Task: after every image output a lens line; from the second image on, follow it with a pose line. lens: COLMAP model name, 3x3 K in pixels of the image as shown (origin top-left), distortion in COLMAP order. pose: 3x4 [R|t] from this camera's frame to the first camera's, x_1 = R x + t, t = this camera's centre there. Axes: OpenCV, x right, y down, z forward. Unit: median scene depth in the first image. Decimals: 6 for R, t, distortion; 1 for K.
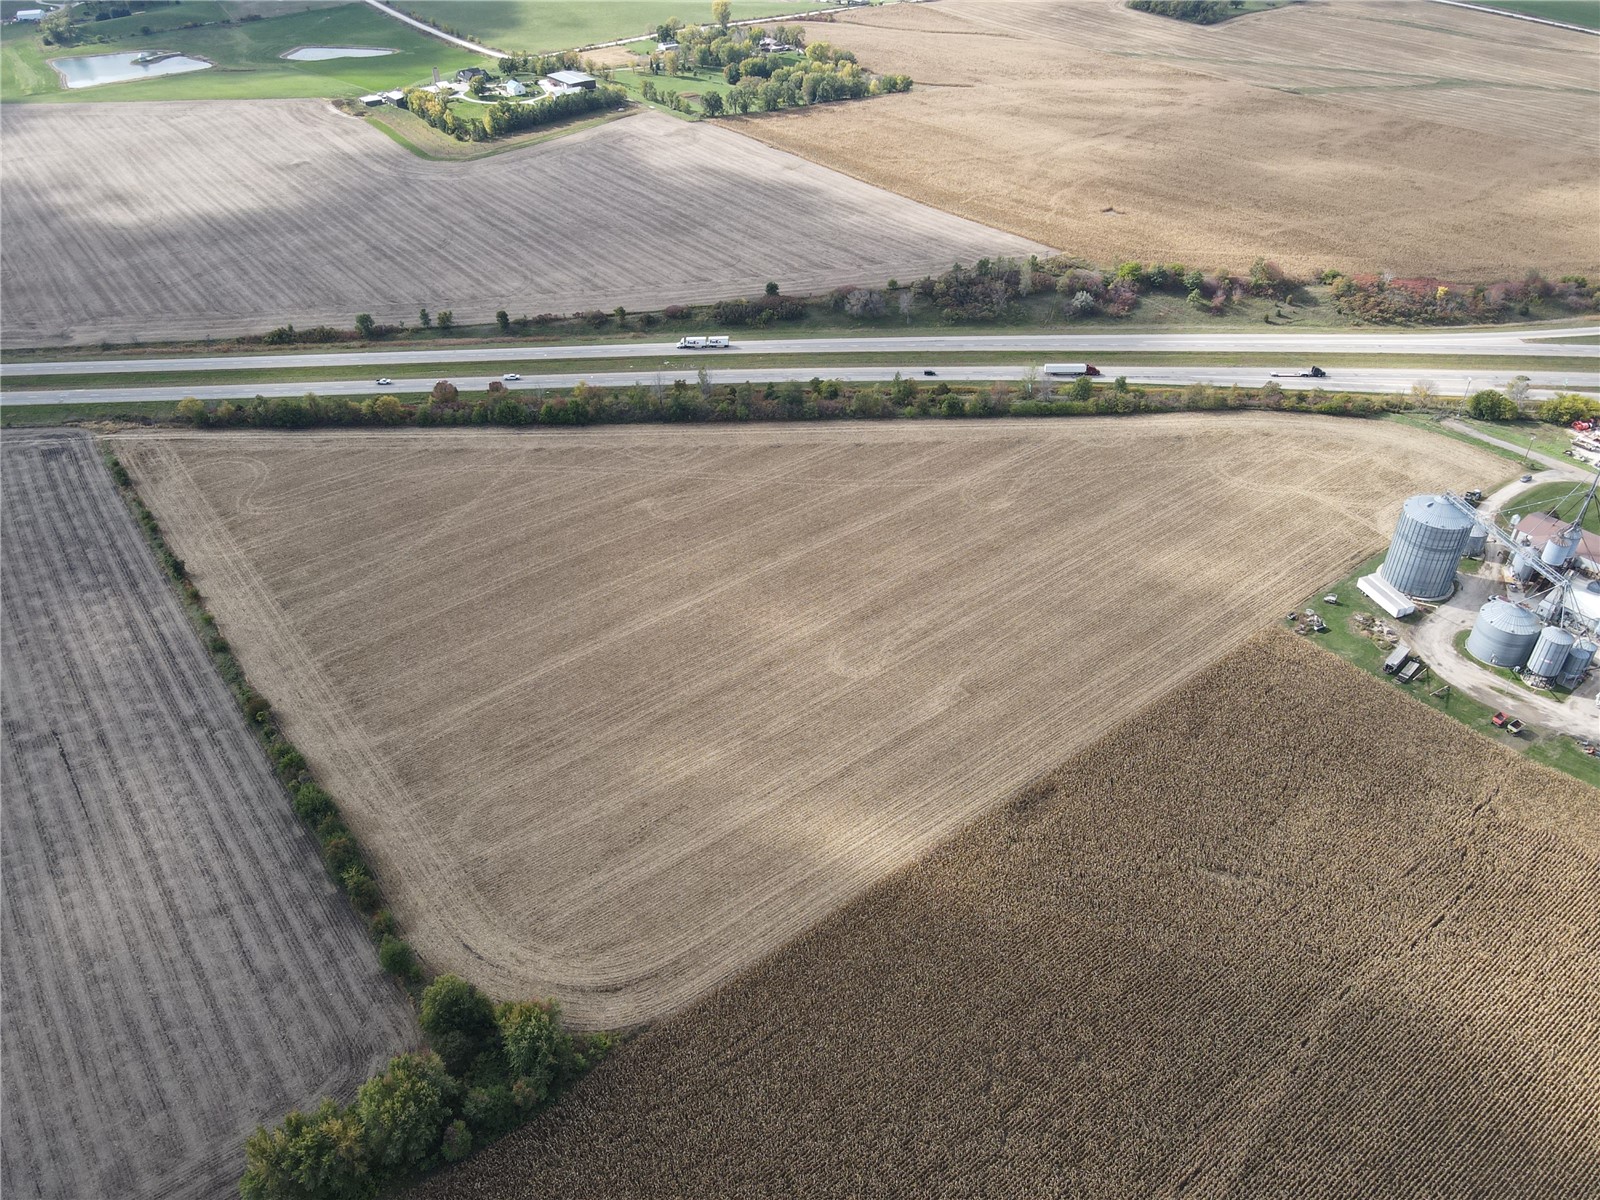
lens RADIAL K [[1168.8, 0, 772.1], [0, 1168.8, 604.9], [0, 0, 1]] dist [0.006645, 0.003972]
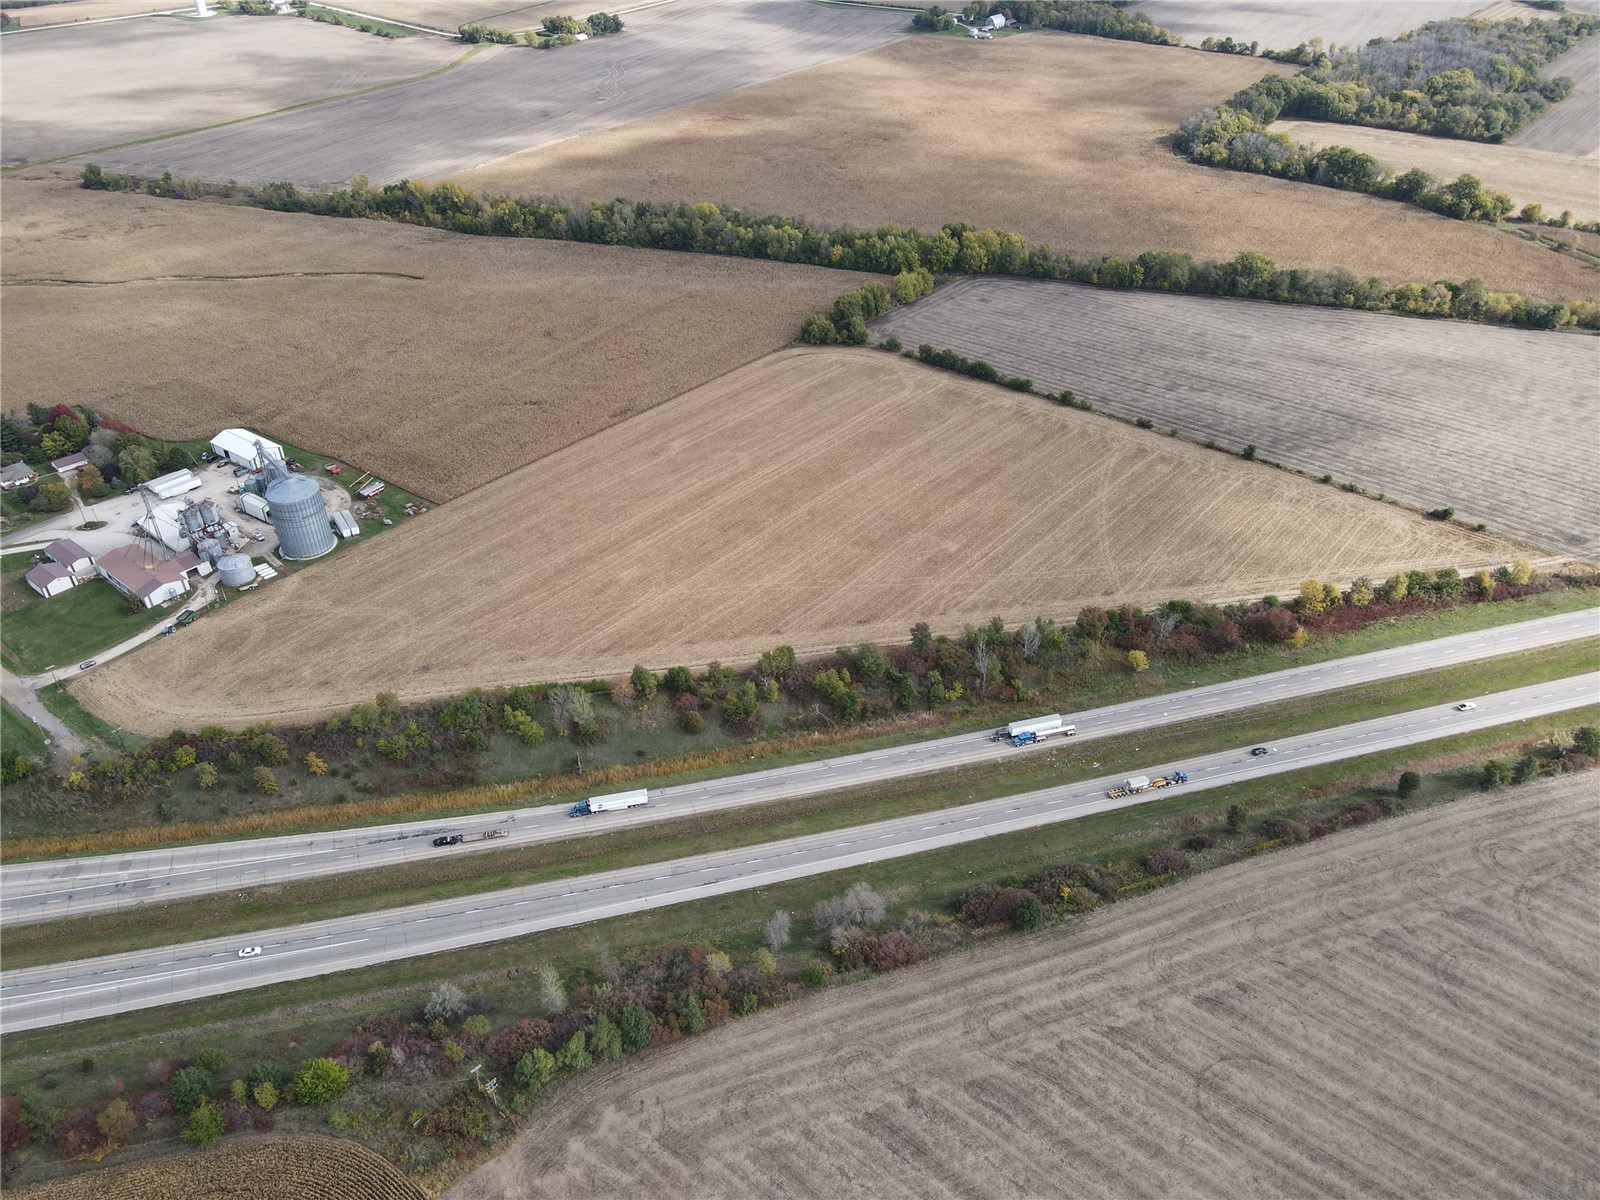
lens RADIAL K [[1134.2, 0, 780.3], [0, 1134.2, 602.8], [0, 0, 1]] dist [0.003717, 0.001395]
pose [[-0.972678, 0.162609, -0.165696, 0.178154], [-0.105914, 0.324305, 0.940005, -0.806559], [0.206589, 0.931872, -0.298222, 1.021930]]
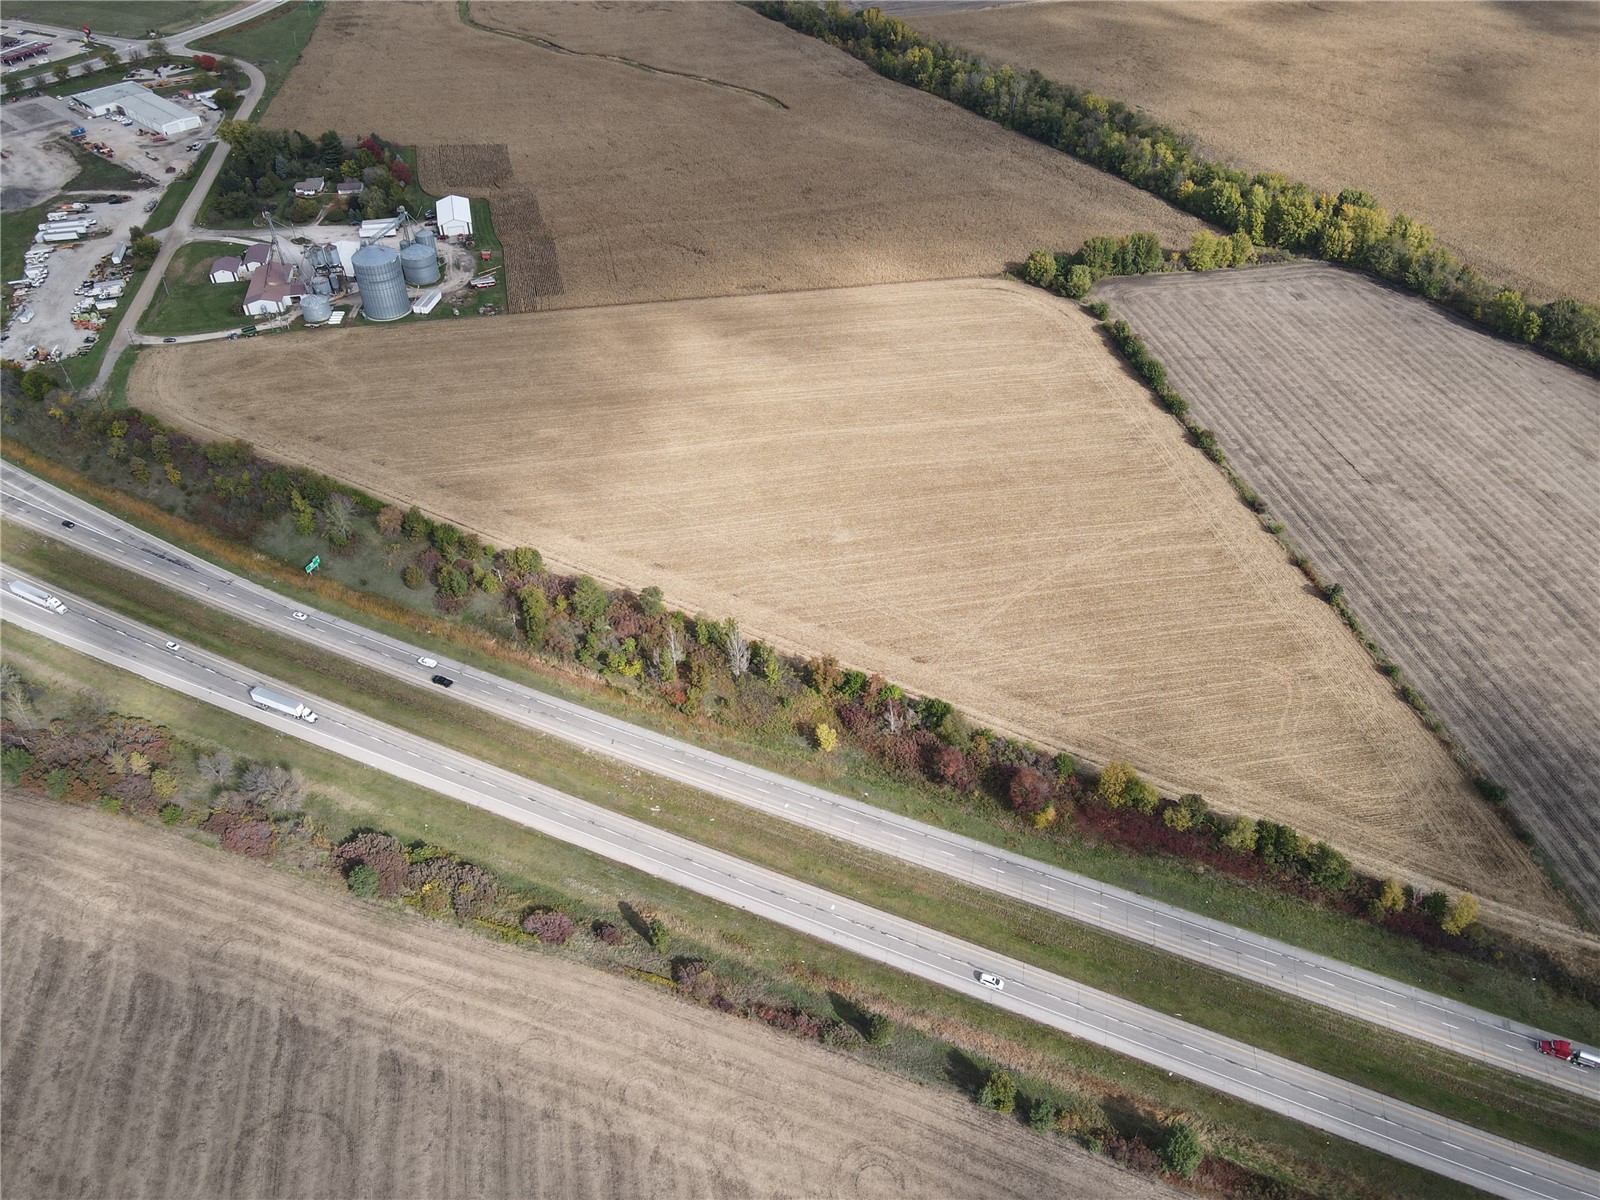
lens RADIAL K [[1198.5, 0, 802.9], [0, 1198.5, 539.5], [0, 0, 1]] dist [-0.003709, 0.036824]
pose [[-0.903098, -0.245125, 0.352602, -0.323321], [0.273672, 0.304233, 0.912440, -0.749928], [-0.330935, 0.920519, -0.207668, 0.930185]]
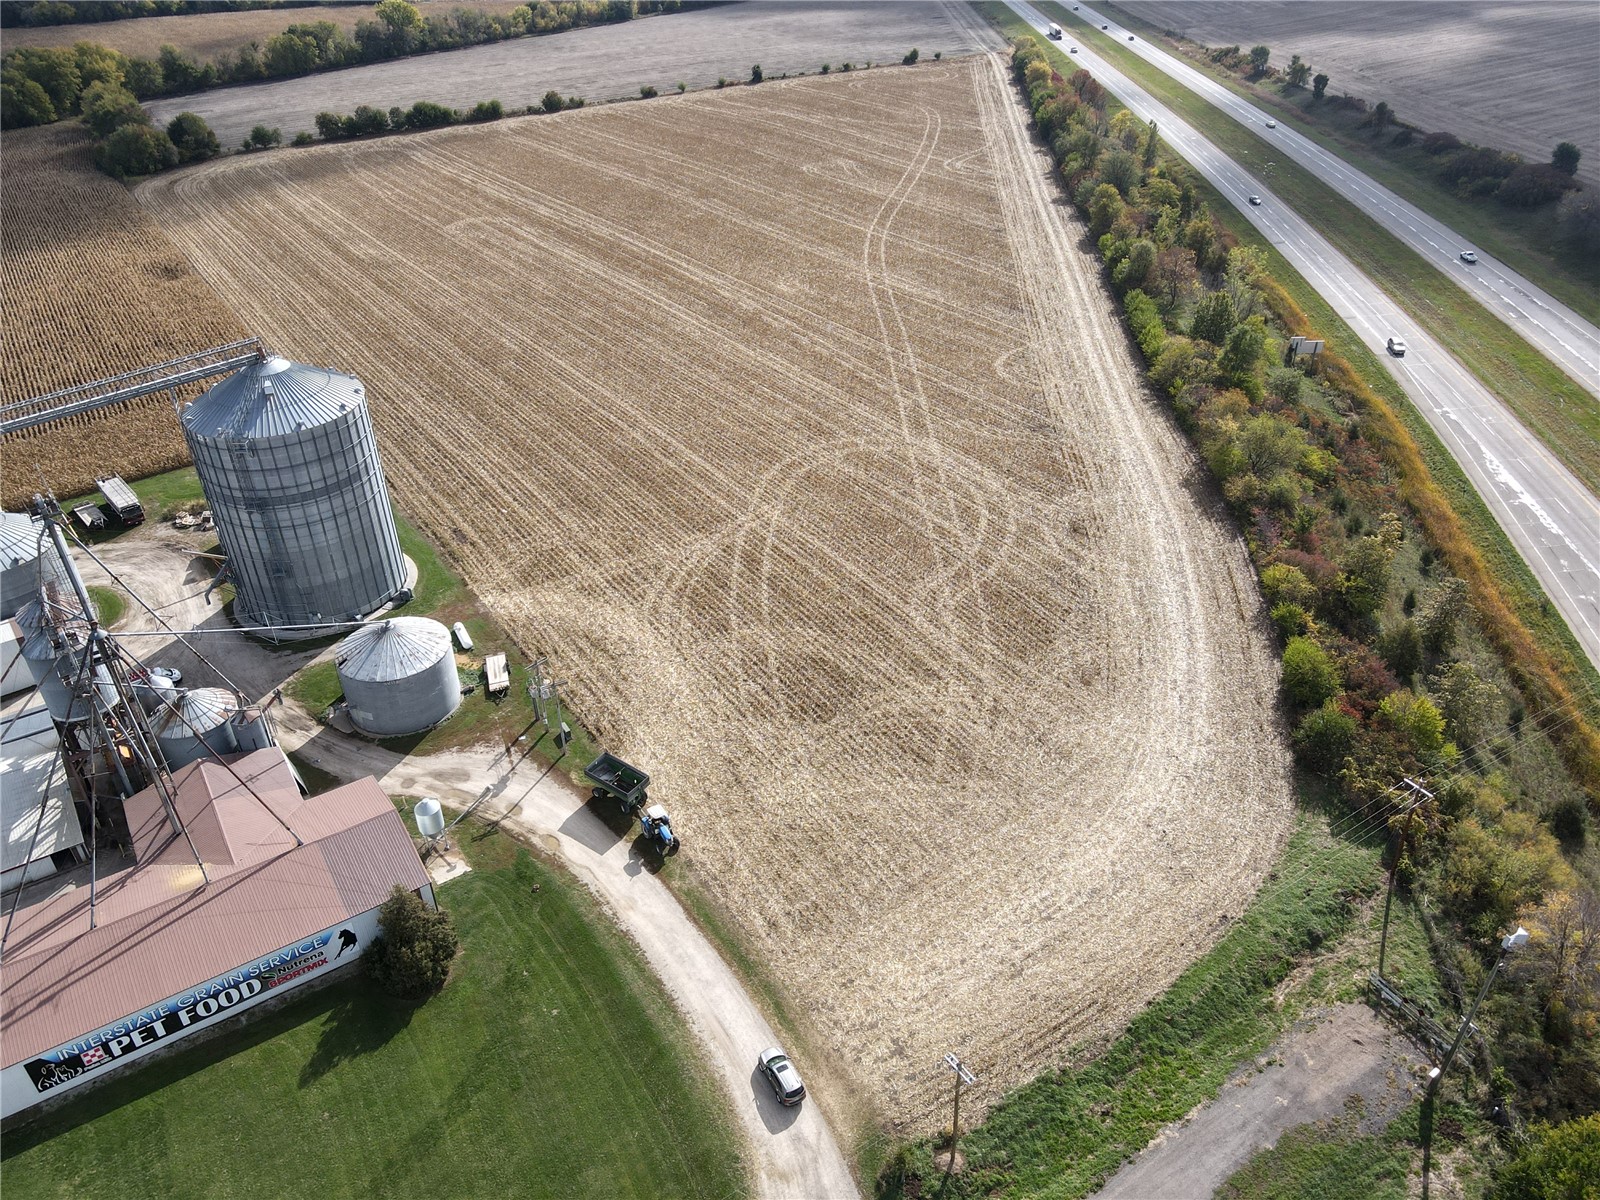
lens RADIAL K [[1168.8, 0, 772.1], [0, 1168.8, 604.9], [0, 0, 1]] dist [0.006645, 0.003972]
pose [[-0.069013, 0.561544, -0.824564, 0.581292], [-0.566713, 0.658156, 0.495648, -0.201150], [0.821020, 0.501497, 0.272813, 0.681526]]
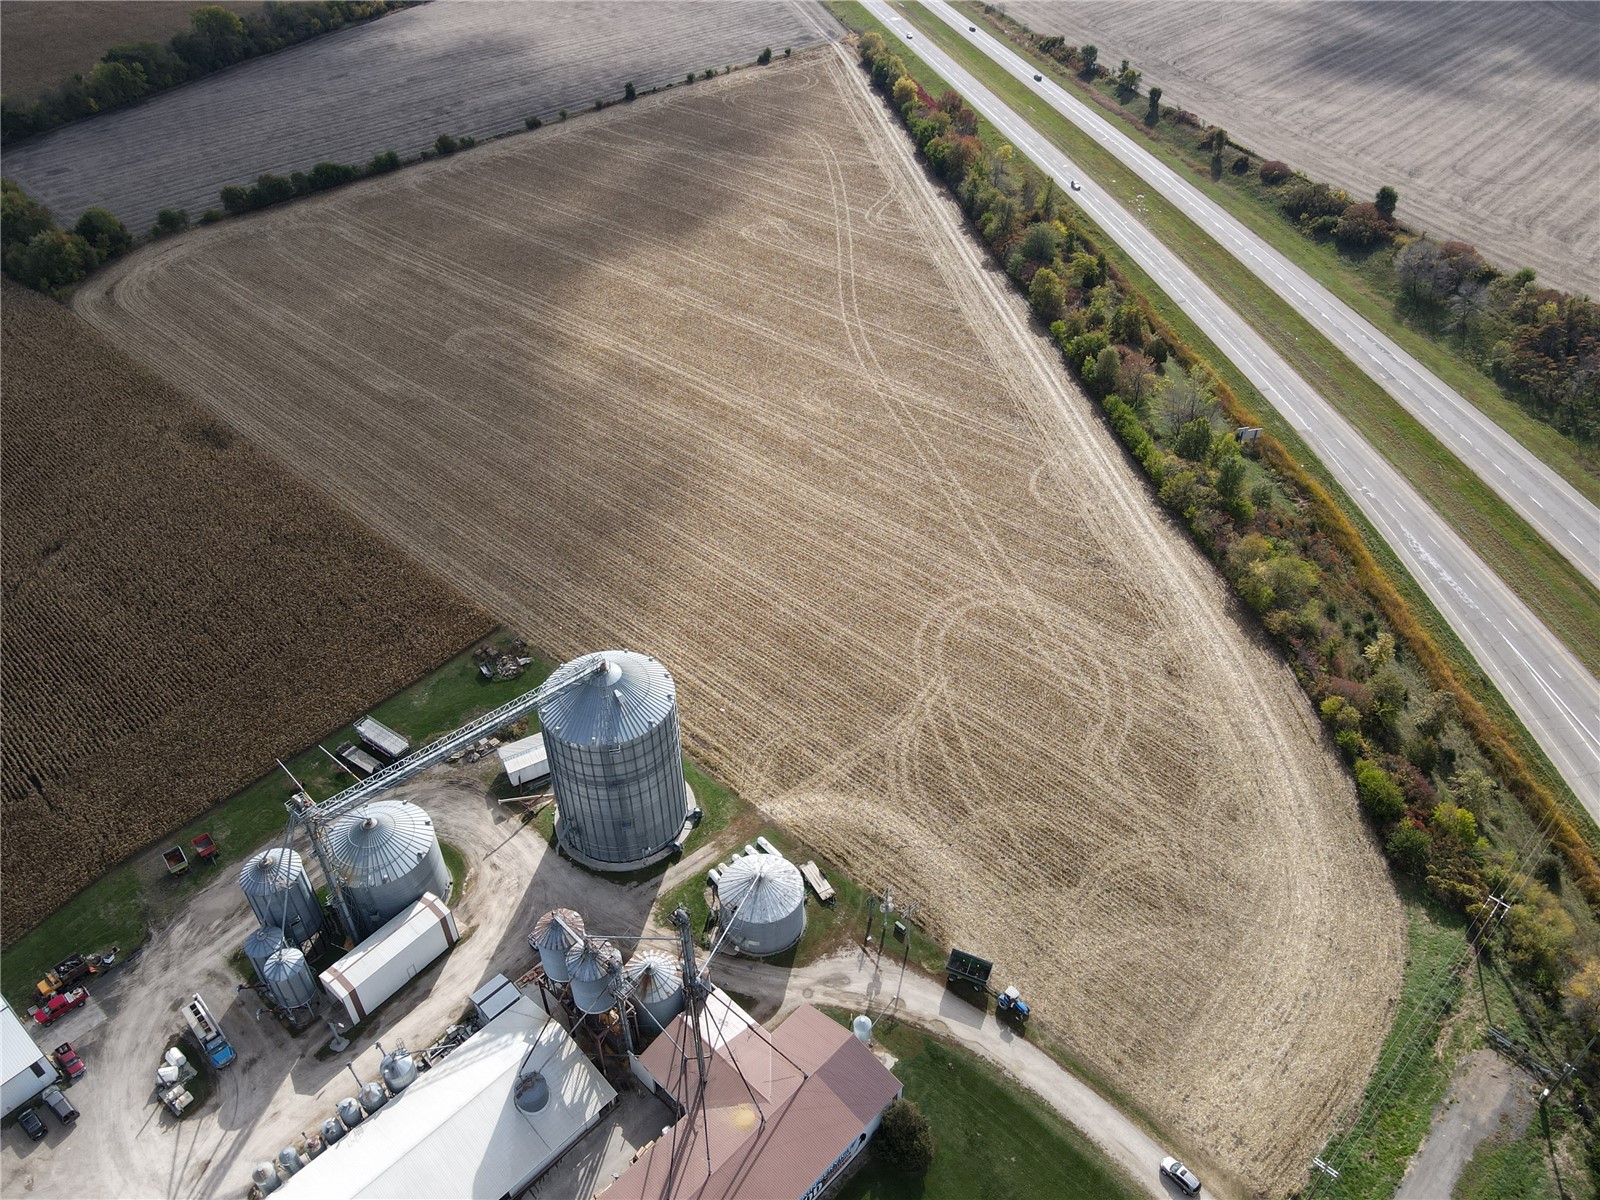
lens RADIAL K [[1168.8, 0, 772.1], [0, 1168.8, 604.9], [0, 0, 1]] dist [0.006645, 0.003972]
pose [[0.147408, 0.634814, -0.758474, 0.585075], [-0.565609, 0.683192, 0.461881, -0.229694], [0.811392, 0.360915, 0.459764, 0.530002]]
